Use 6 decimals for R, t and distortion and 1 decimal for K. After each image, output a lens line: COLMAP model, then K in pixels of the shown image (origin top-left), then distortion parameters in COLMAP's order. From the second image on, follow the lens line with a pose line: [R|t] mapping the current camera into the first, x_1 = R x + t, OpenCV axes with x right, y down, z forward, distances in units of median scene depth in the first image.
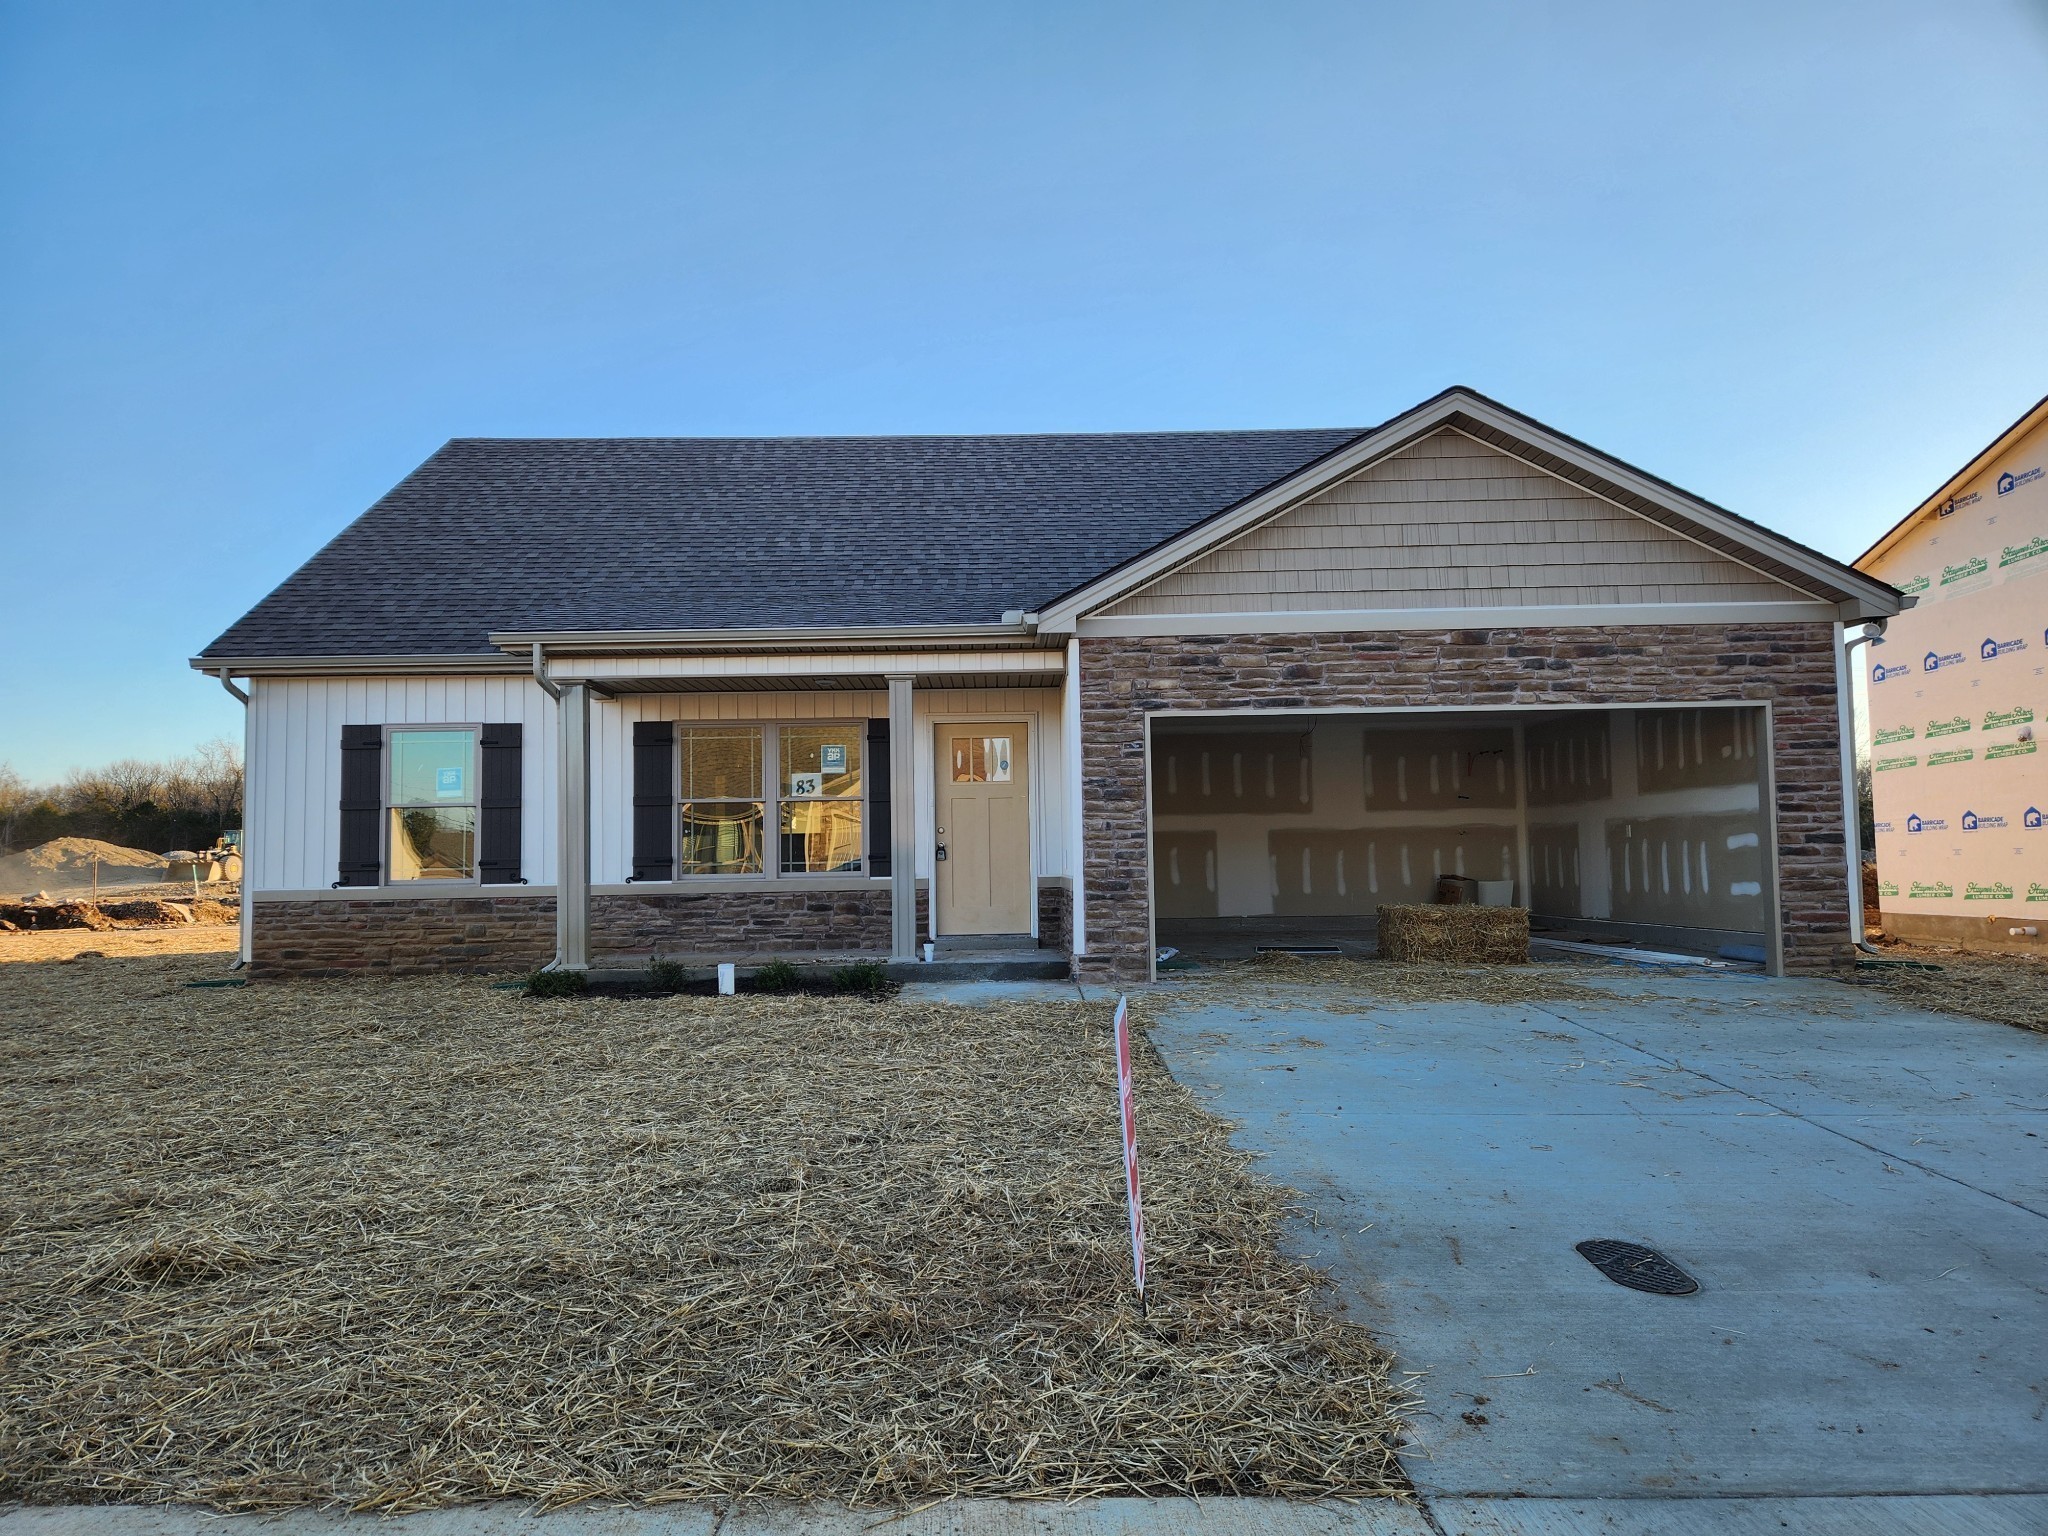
lens RADIAL K [[1342.7, 0, 1024.0], [0, 1342.7, 768.0], [0, 0, 1]] dist [0.105918, -0.103989]
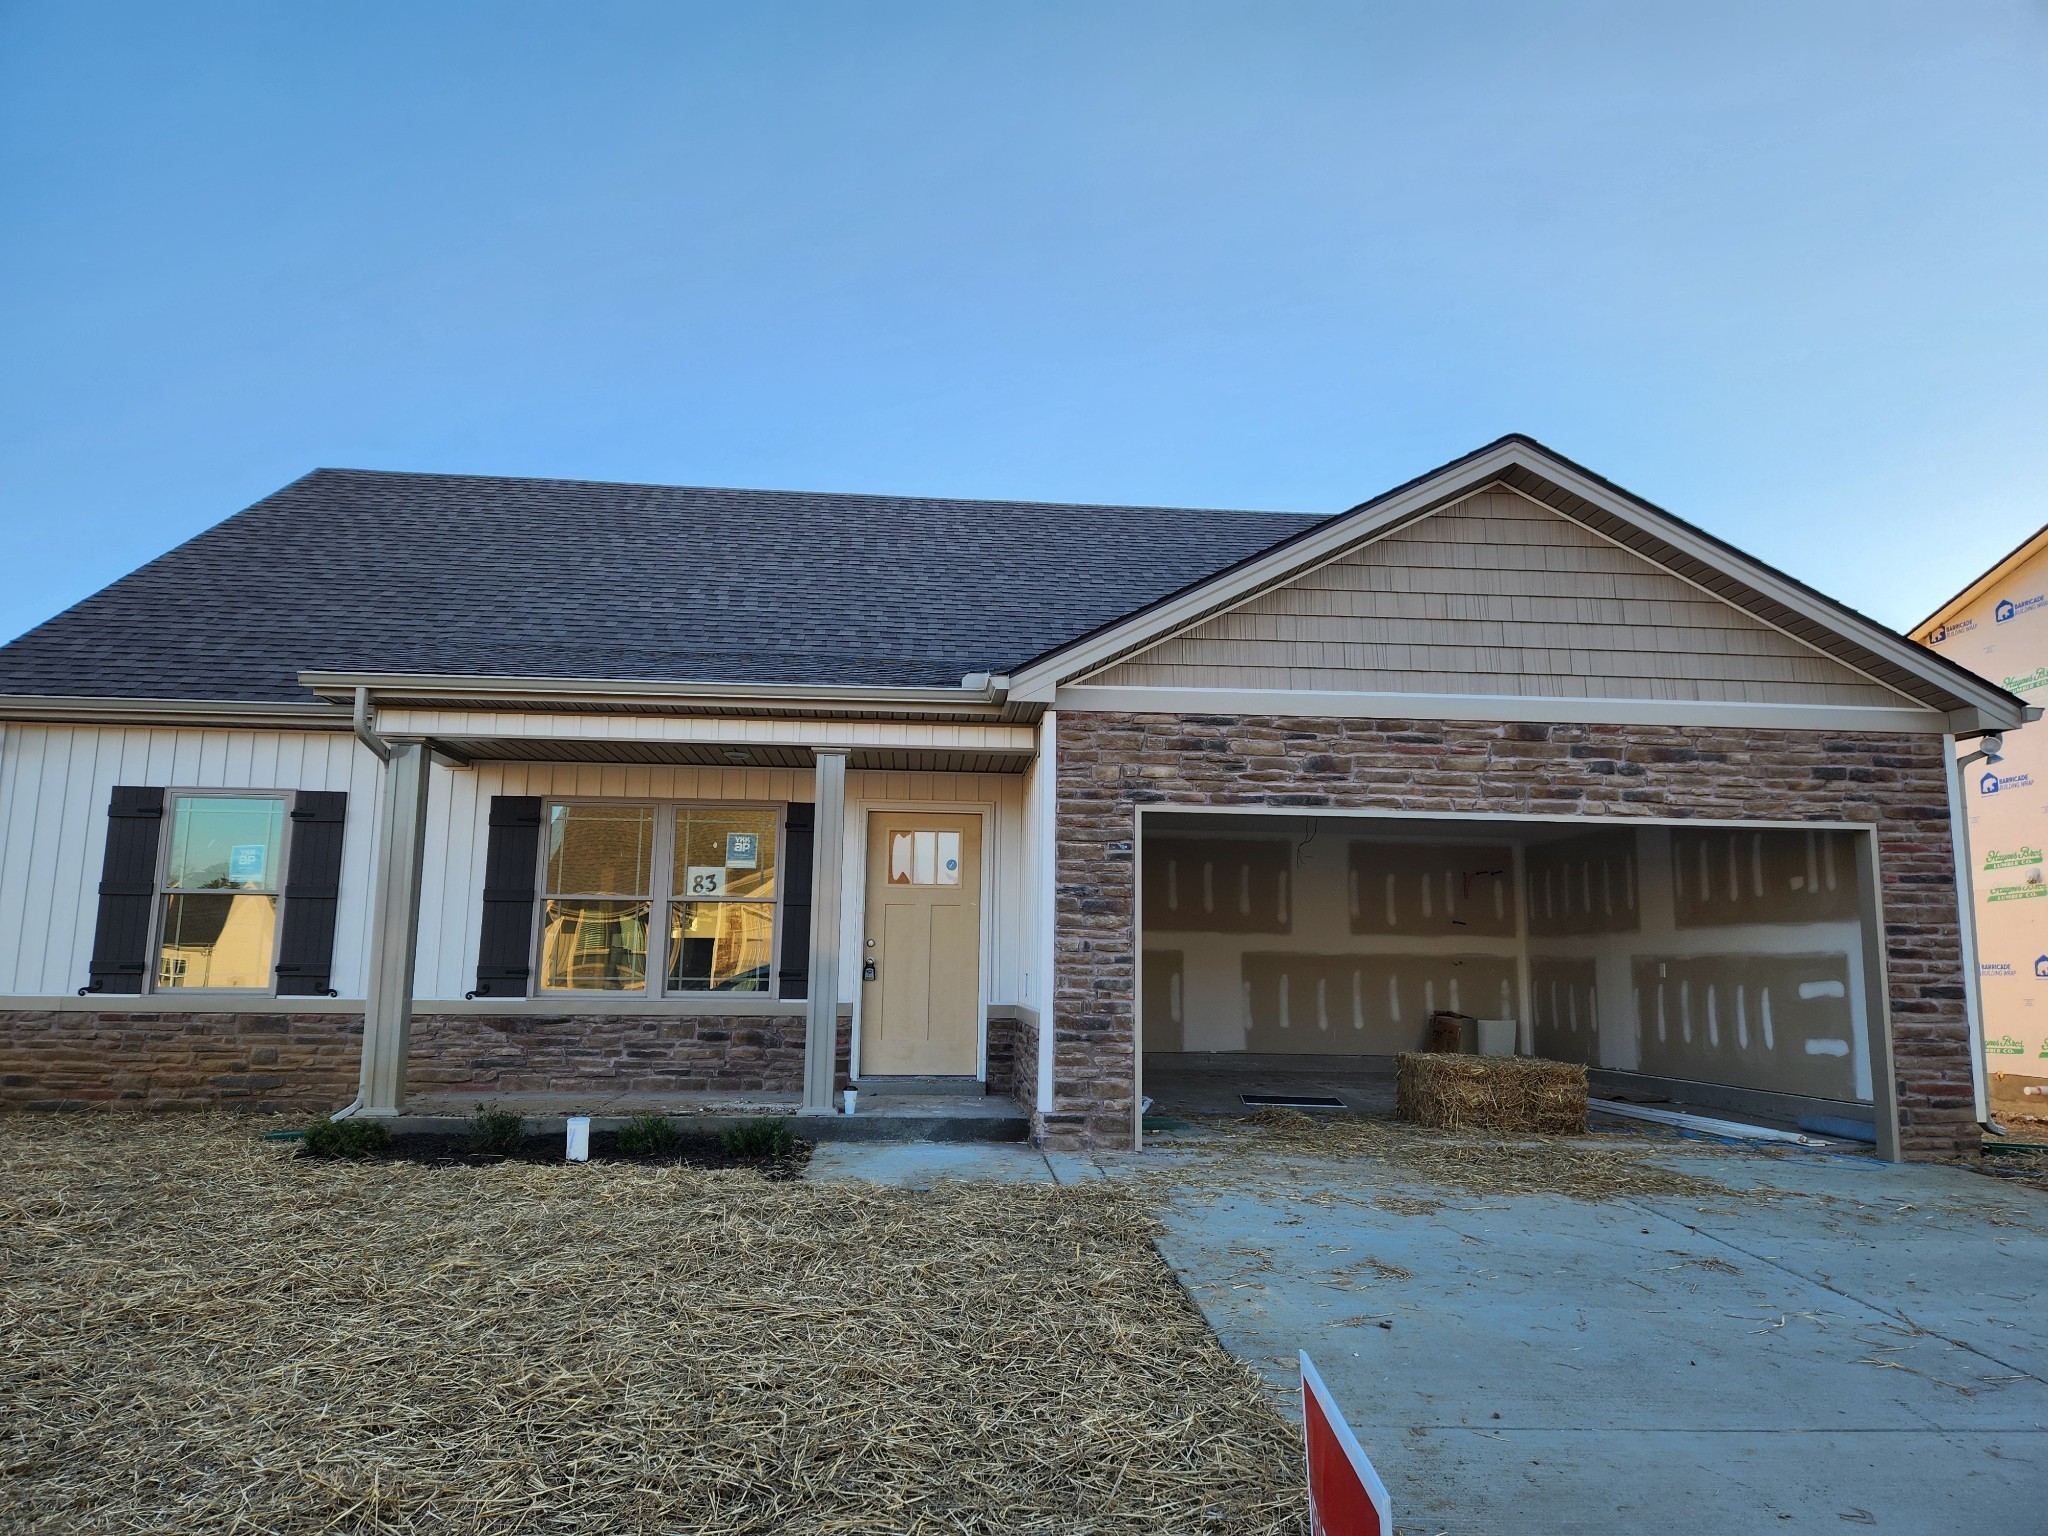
lens RADIAL K [[1342.7, 0, 1024.0], [0, 1342.7, 768.0], [0, 0, 1]] dist [0.105918, -0.103989]
pose [[0.997475, 0.041024, 0.057970, -0.021892], [-0.036366, 0.996192, -0.079246, 0.002177], [-0.061000, 0.076938, 0.995168, 0.182277]]
